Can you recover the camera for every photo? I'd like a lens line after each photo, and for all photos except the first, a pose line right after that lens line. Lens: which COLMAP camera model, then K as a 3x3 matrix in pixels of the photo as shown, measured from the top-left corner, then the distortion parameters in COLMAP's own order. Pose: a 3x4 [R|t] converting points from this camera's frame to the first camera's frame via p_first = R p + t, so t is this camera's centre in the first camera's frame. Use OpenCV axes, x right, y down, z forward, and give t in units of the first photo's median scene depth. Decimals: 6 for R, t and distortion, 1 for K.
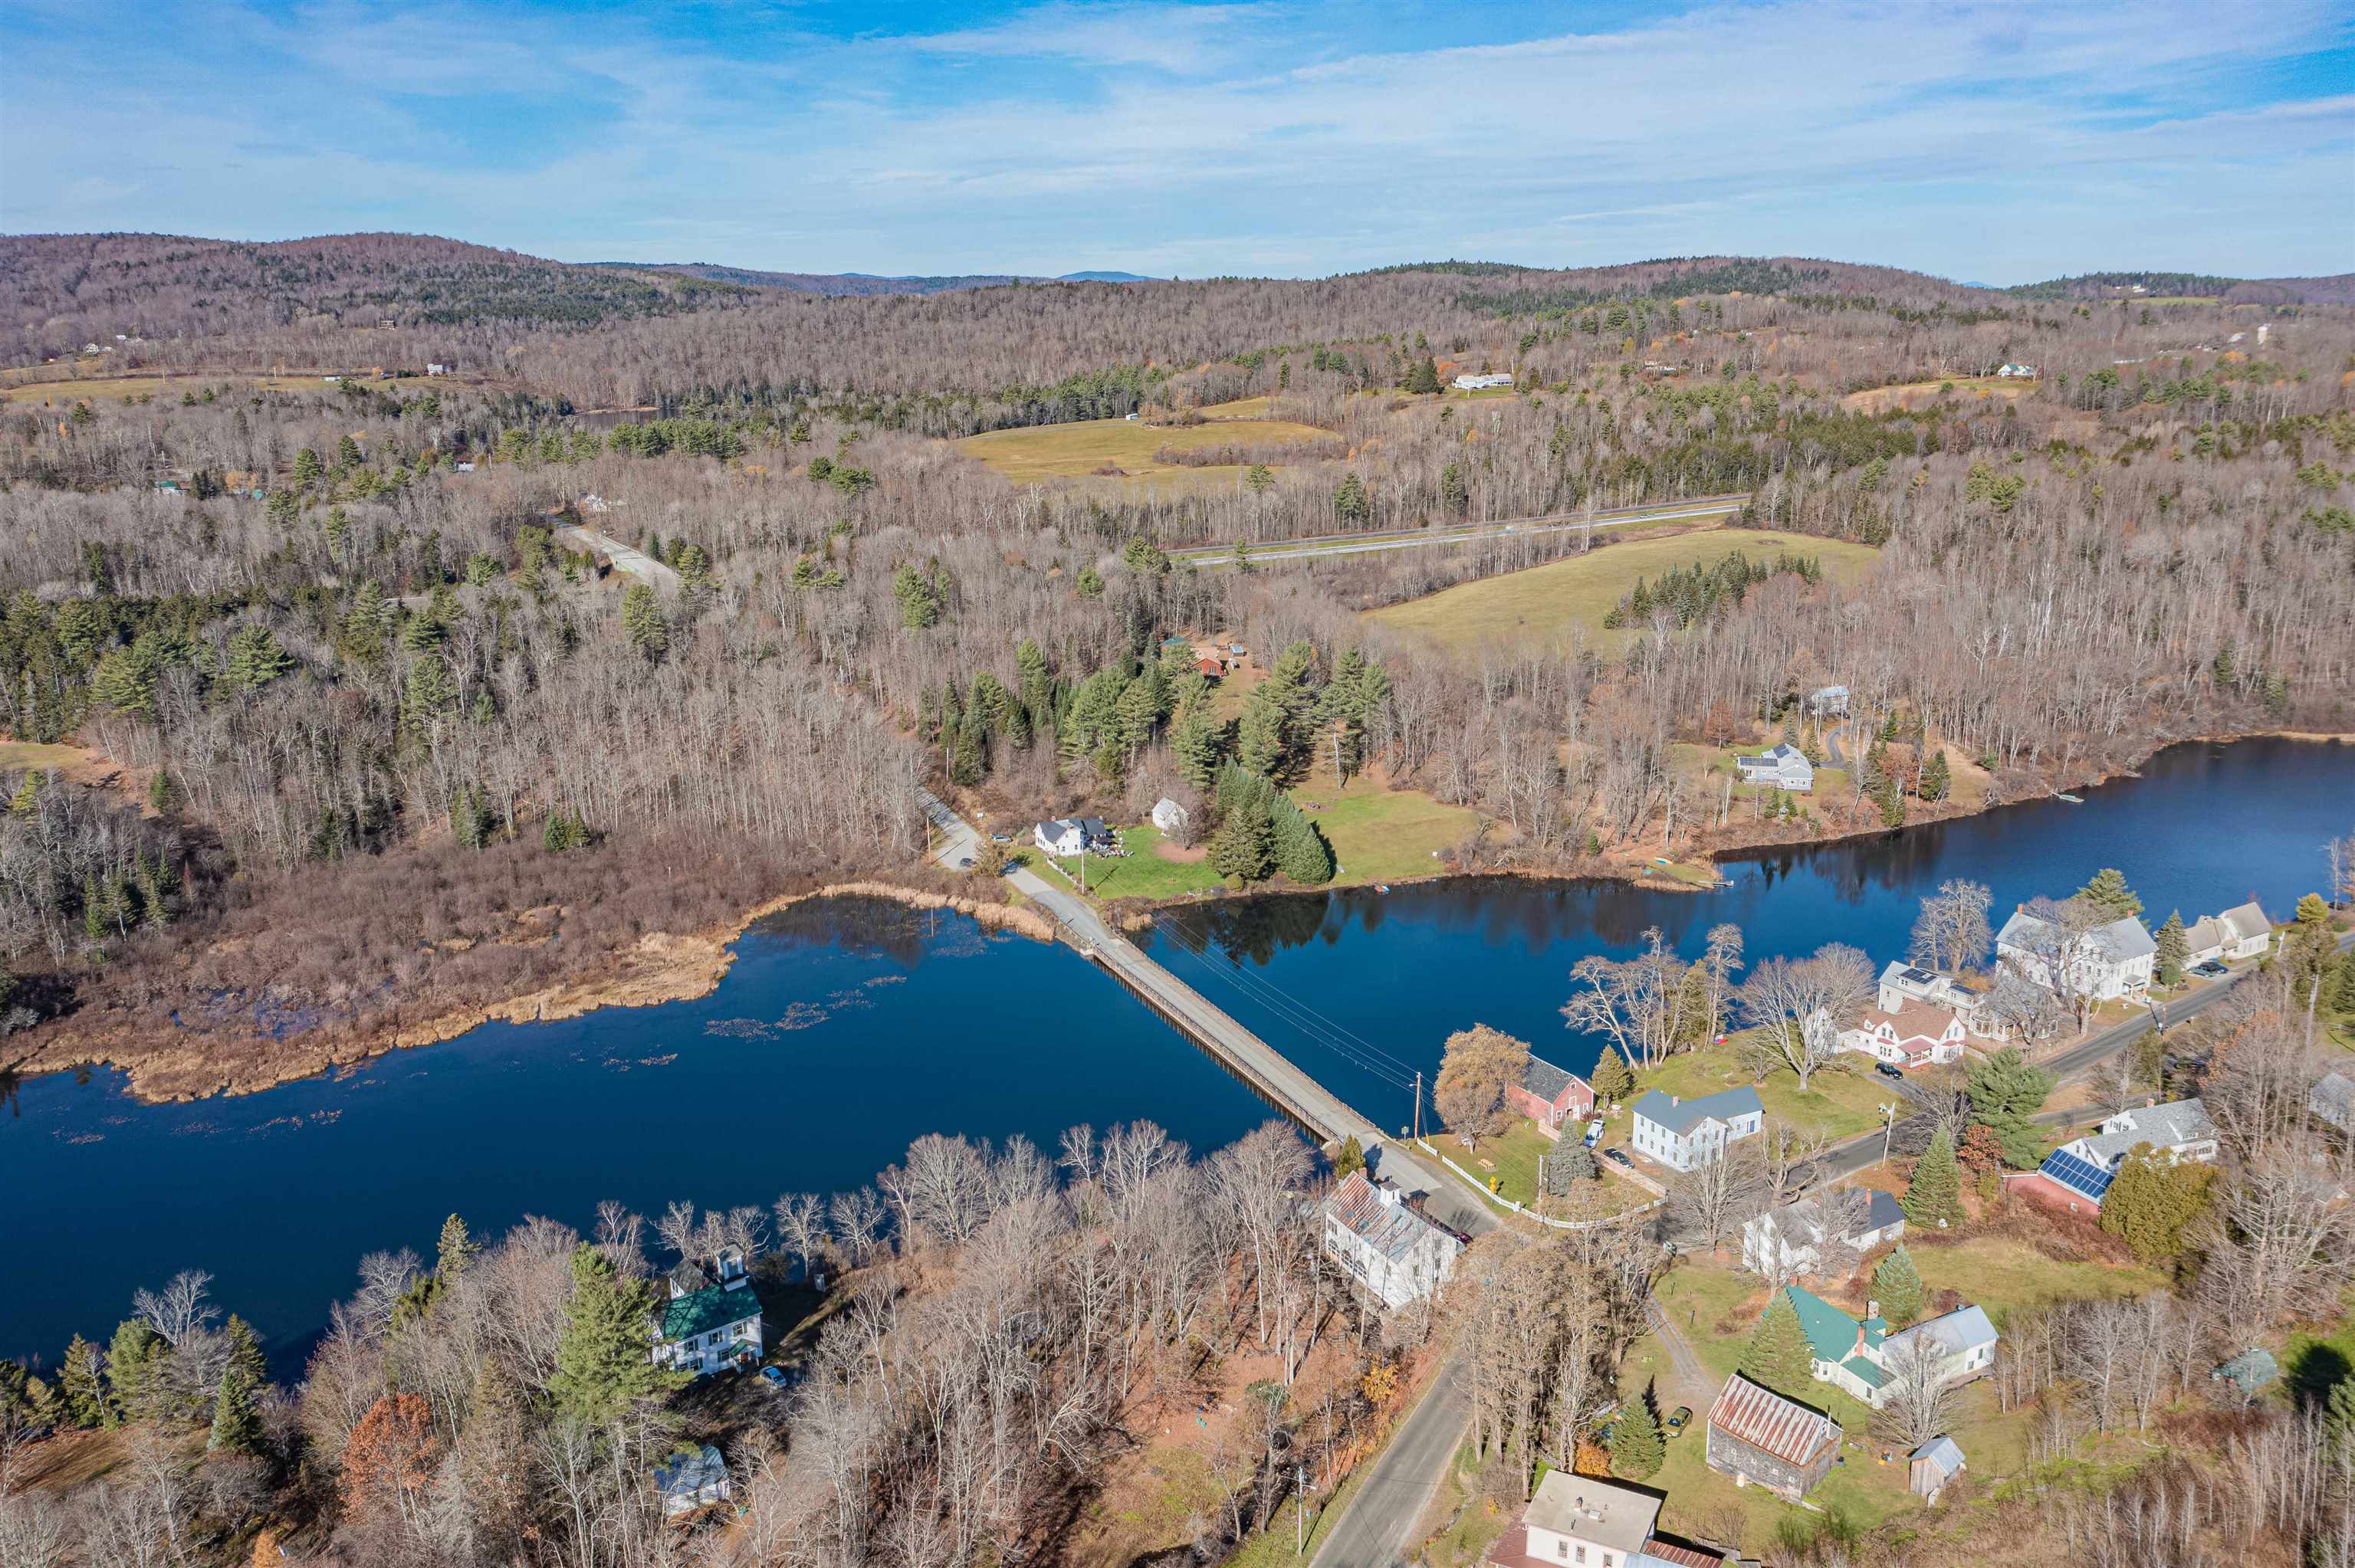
lens RADIAL K [[1862.3, 0, 1177.5], [0, 1862.3, 784.0], [0, 0, 1]] dist [-0.009555, -0.004319]
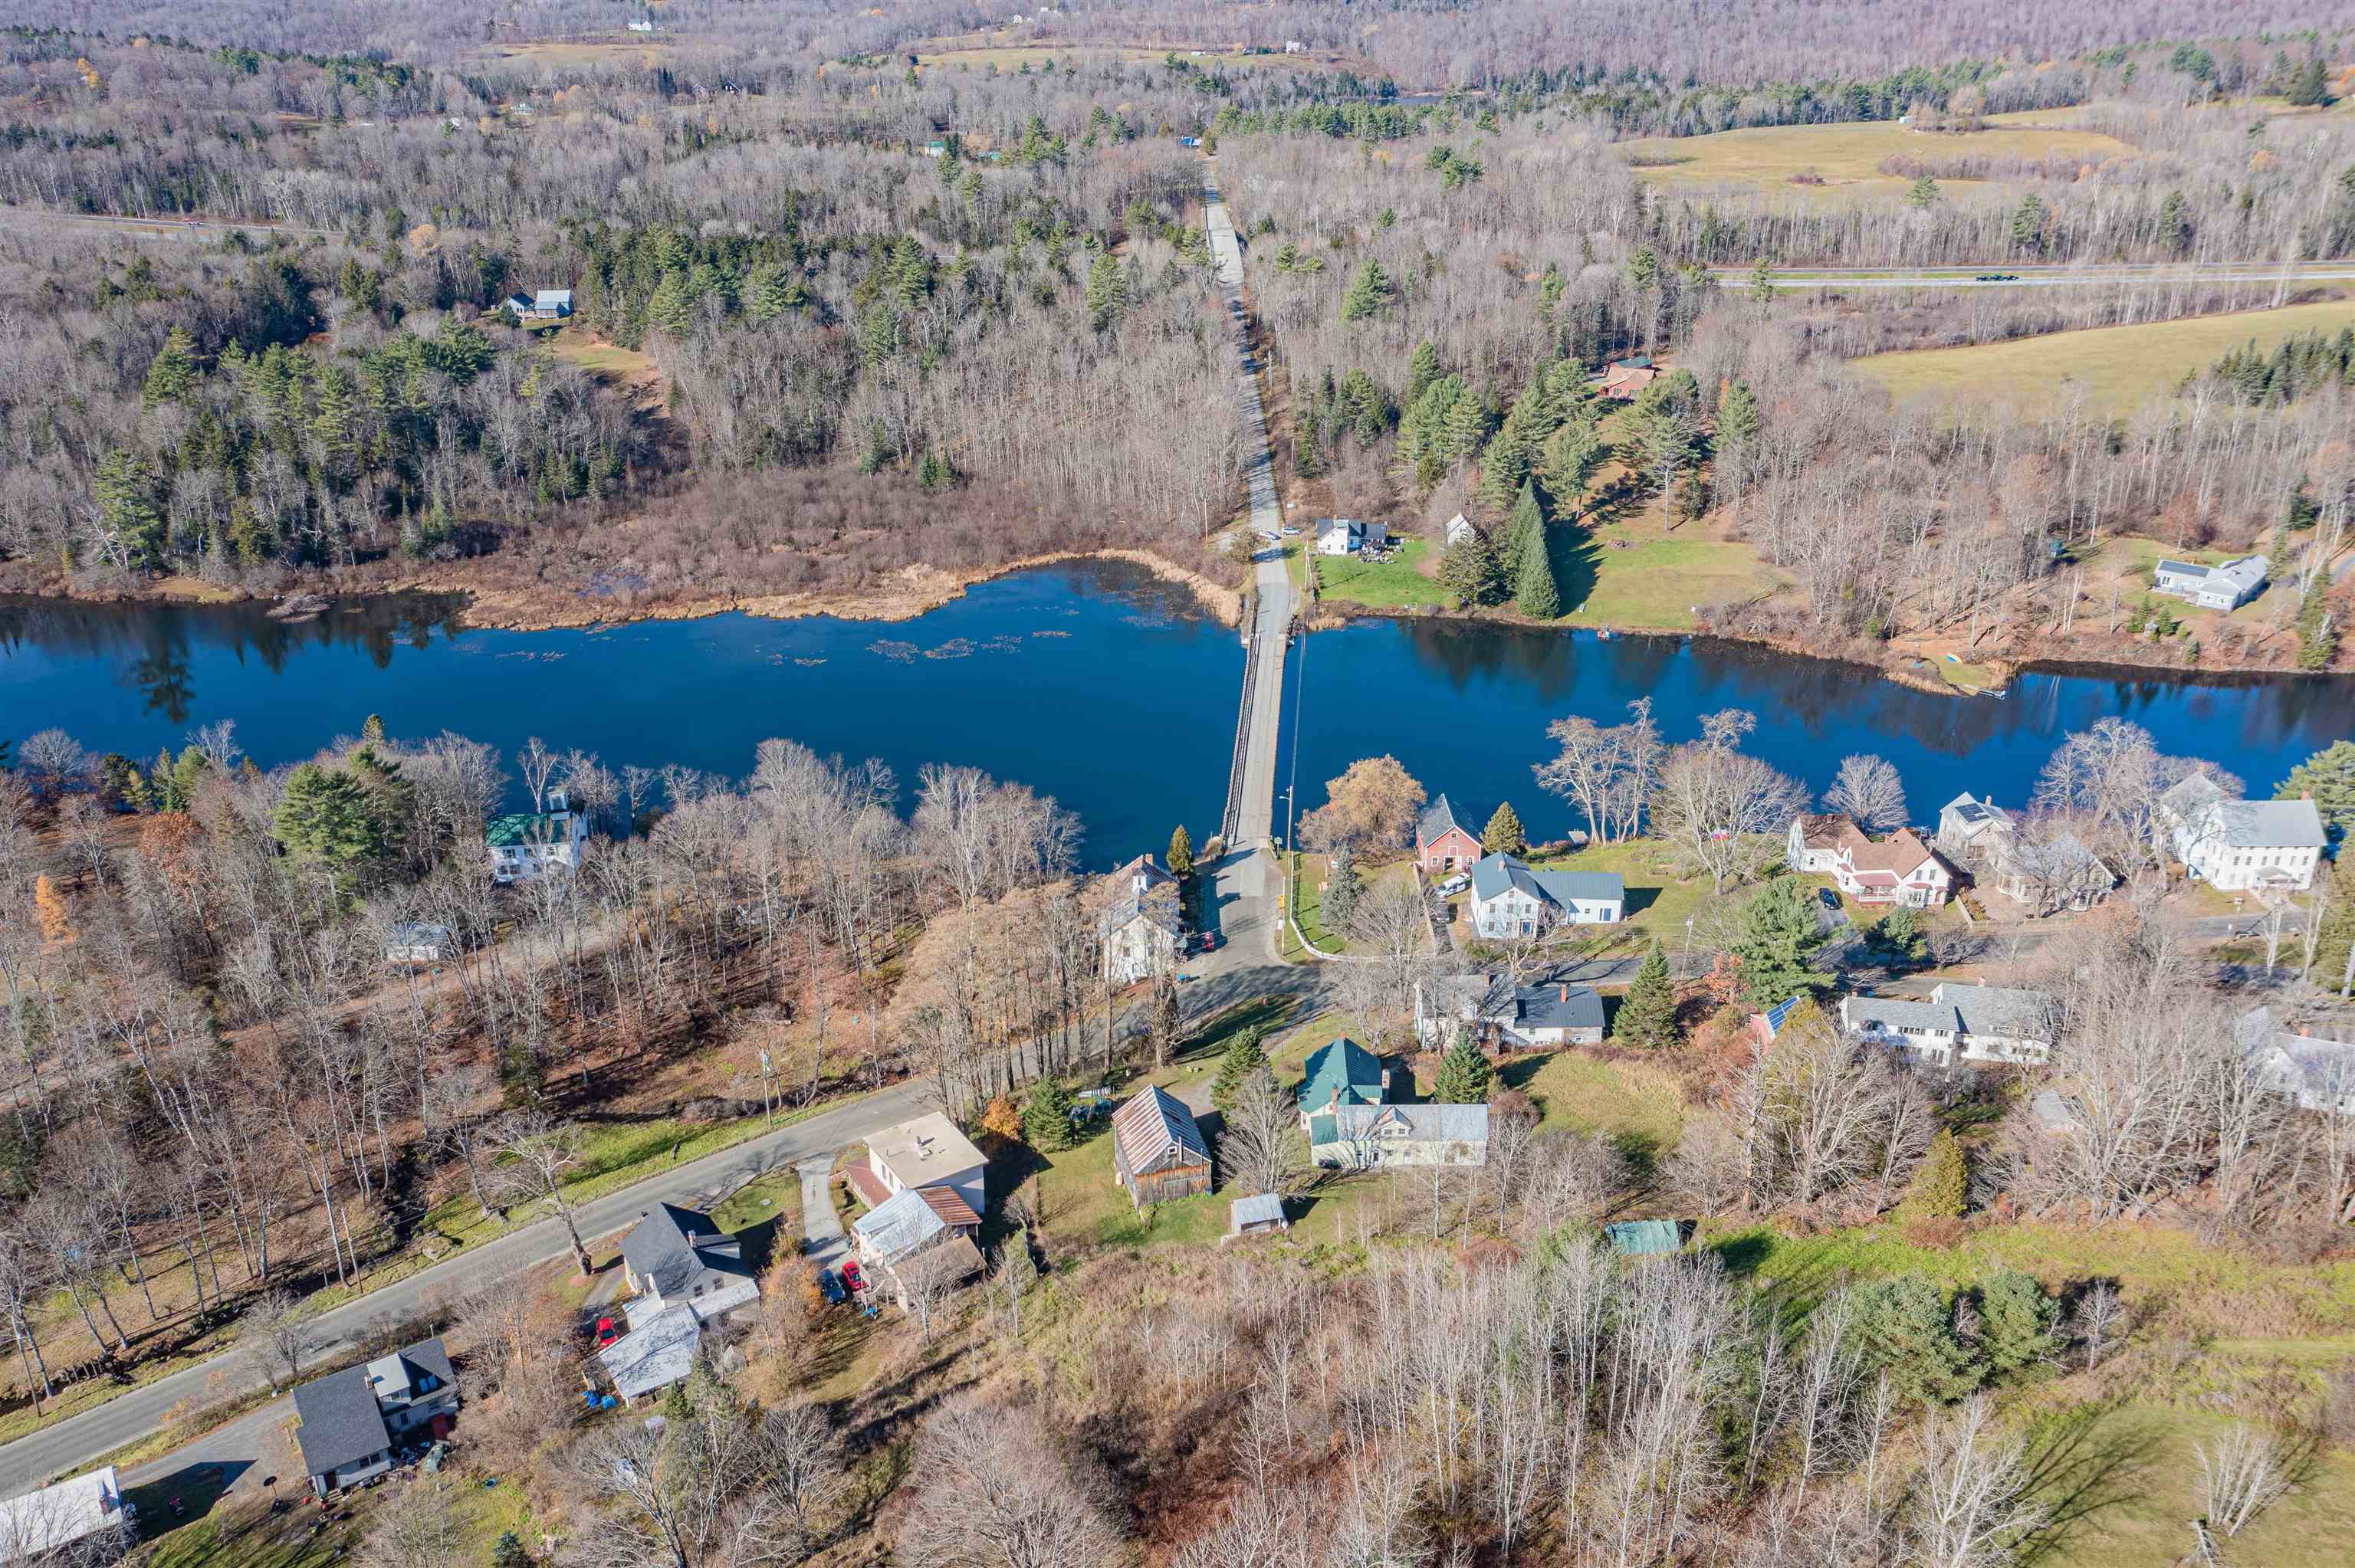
lens RADIAL K [[1862.3, 0, 1177.5], [0, 1862.3, 784.0], [0, 0, 1]] dist [-0.009555, -0.004319]
pose [[0.873824, 0.197313, -0.444409, 0.344433], [-0.126678, 0.974783, 0.183712, -0.015310], [0.469451, -0.104235, 0.876784, 0.059999]]
